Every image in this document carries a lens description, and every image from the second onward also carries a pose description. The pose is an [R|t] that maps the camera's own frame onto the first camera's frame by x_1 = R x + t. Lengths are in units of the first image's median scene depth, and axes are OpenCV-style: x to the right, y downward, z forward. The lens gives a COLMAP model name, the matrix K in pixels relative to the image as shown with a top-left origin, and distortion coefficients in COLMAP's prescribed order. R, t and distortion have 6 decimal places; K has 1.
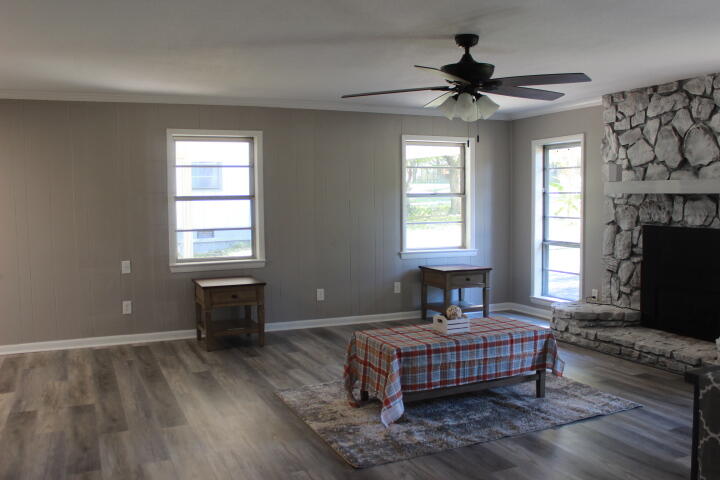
lens RADIAL K [[658.0, 0, 360.0], [0, 658.0, 240.0], [0, 0, 1]] dist [-0.161939, 0.175702]
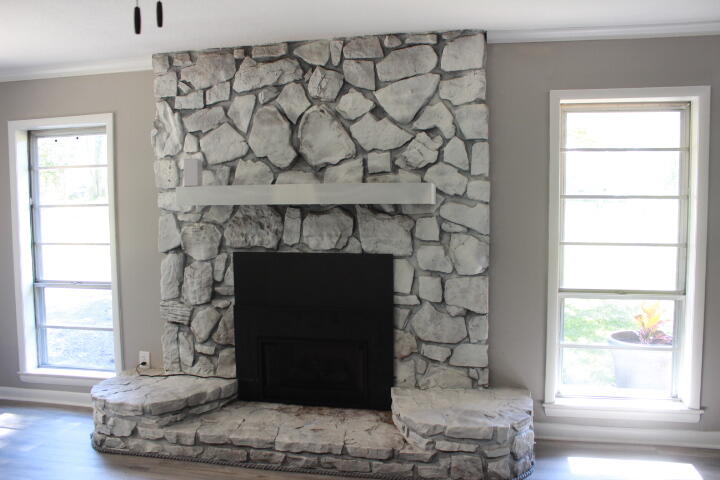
lens RADIAL K [[601.3, 0, 360.0], [0, 601.3, 240.0], [0, 0, 1]] dist [-0.165667, 0.143355]
pose [[0.581114, -0.047677, 0.812425, 0.012552], [0.058961, 0.998126, 0.016402, -0.037650], [-0.811684, 0.038370, 0.582836, 0.522729]]
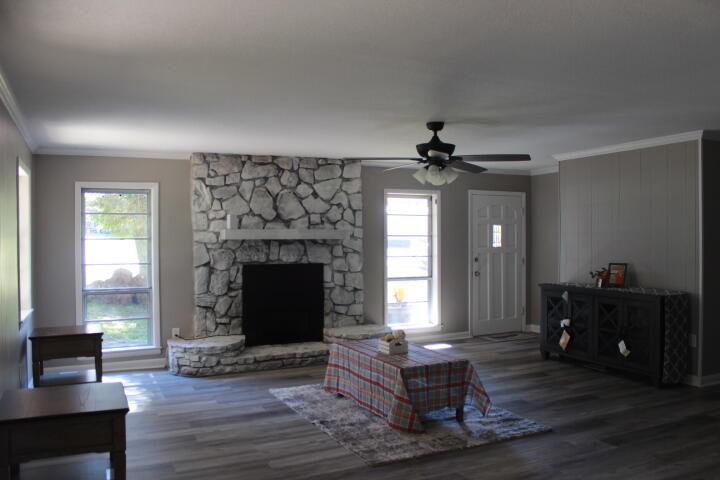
lens RADIAL K [[601.3, 0, 360.0], [0, 601.3, 240.0], [0, 0, 1]] dist [-0.165667, 0.143355]
pose [[-0.034000, 0.006221, 0.999402, -0.710033], [0.073897, 0.997259, -0.003694, -0.049207], [-0.996686, 0.073727, -0.034367, 0.799846]]
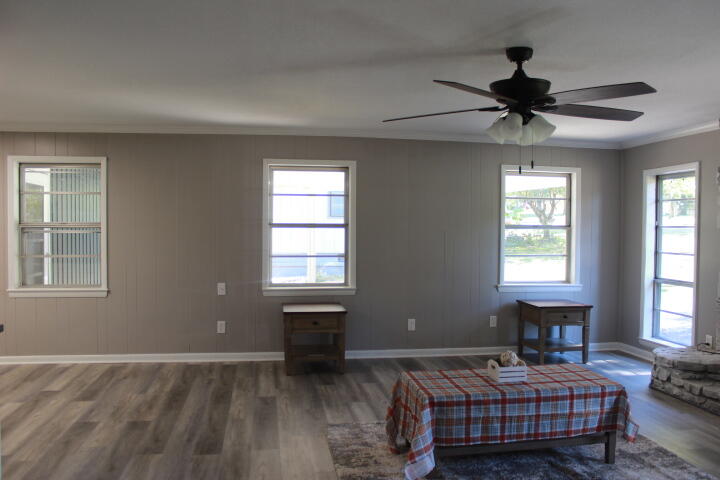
lens RADIAL K [[601.3, 0, 360.0], [0, 601.3, 240.0], [0, 0, 1]] dist [-0.165667, 0.143355]
pose [[0.966572, 0.023643, -0.255305, 0.108828], [-0.034006, 0.998764, -0.036252, -0.011086], [0.254132, 0.043722, 0.966181, 0.115198]]
